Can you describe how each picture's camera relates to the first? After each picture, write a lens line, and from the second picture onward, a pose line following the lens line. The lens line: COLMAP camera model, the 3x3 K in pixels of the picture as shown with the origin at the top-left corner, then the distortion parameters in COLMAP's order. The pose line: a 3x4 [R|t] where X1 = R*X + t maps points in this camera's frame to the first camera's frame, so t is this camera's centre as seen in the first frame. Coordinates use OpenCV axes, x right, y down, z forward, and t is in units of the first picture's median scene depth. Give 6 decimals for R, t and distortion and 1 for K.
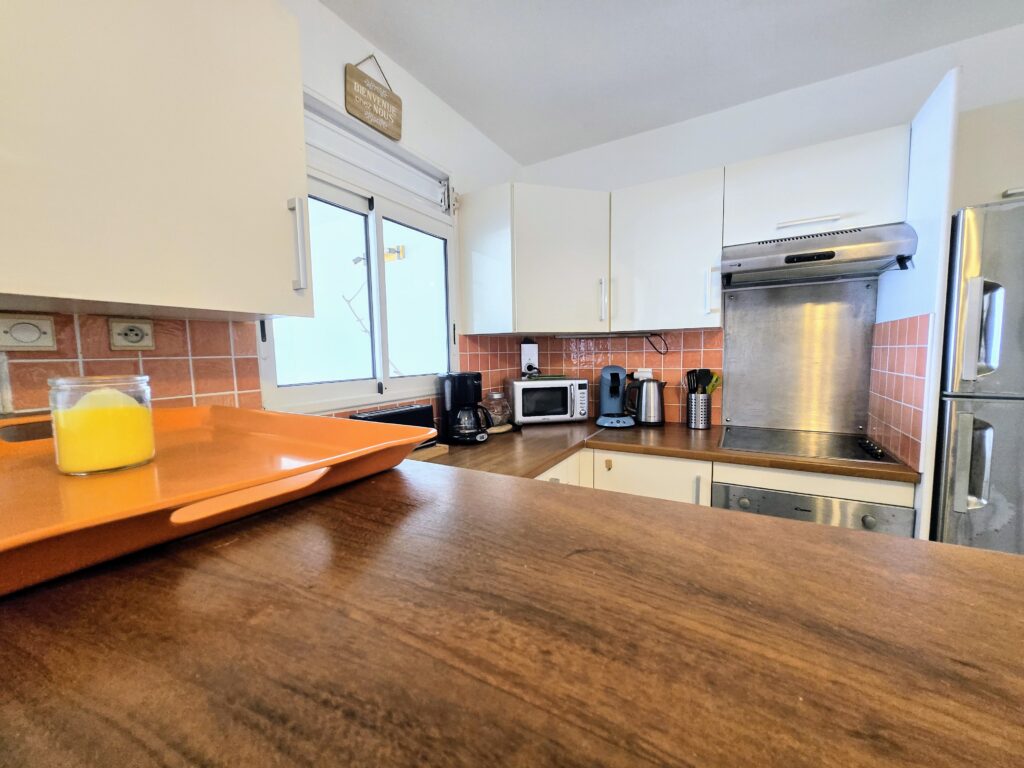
lens RADIAL K [[397.4, 0, 516.2], [0, 397.4, 387.6], [0, 0, 1]] dist [0.000125, -0.004477]
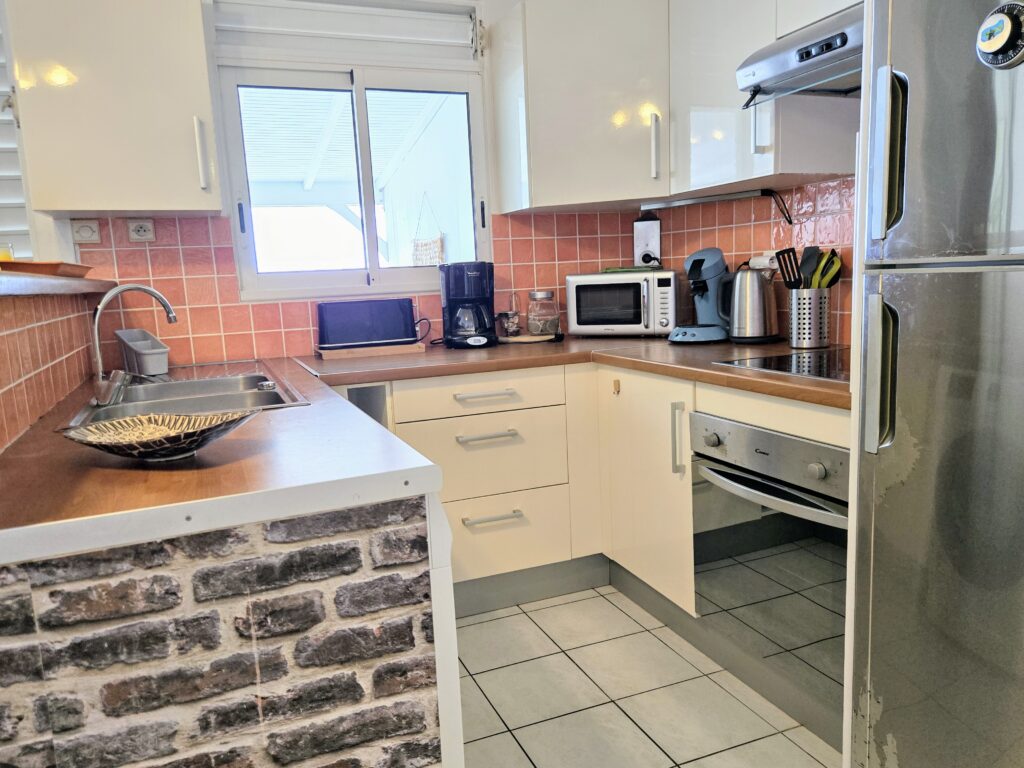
lens RADIAL K [[744.3, 0, 512.7], [0, 744.3, 393.5], [0, 0, 1]] dist [0.060031, -0.073231]
pose [[0.799770, 0.080002, -0.594952, 0.831250], [-0.020841, 0.994183, 0.105670, 0.063266], [0.599945, -0.072112, 0.796785, -0.183691]]
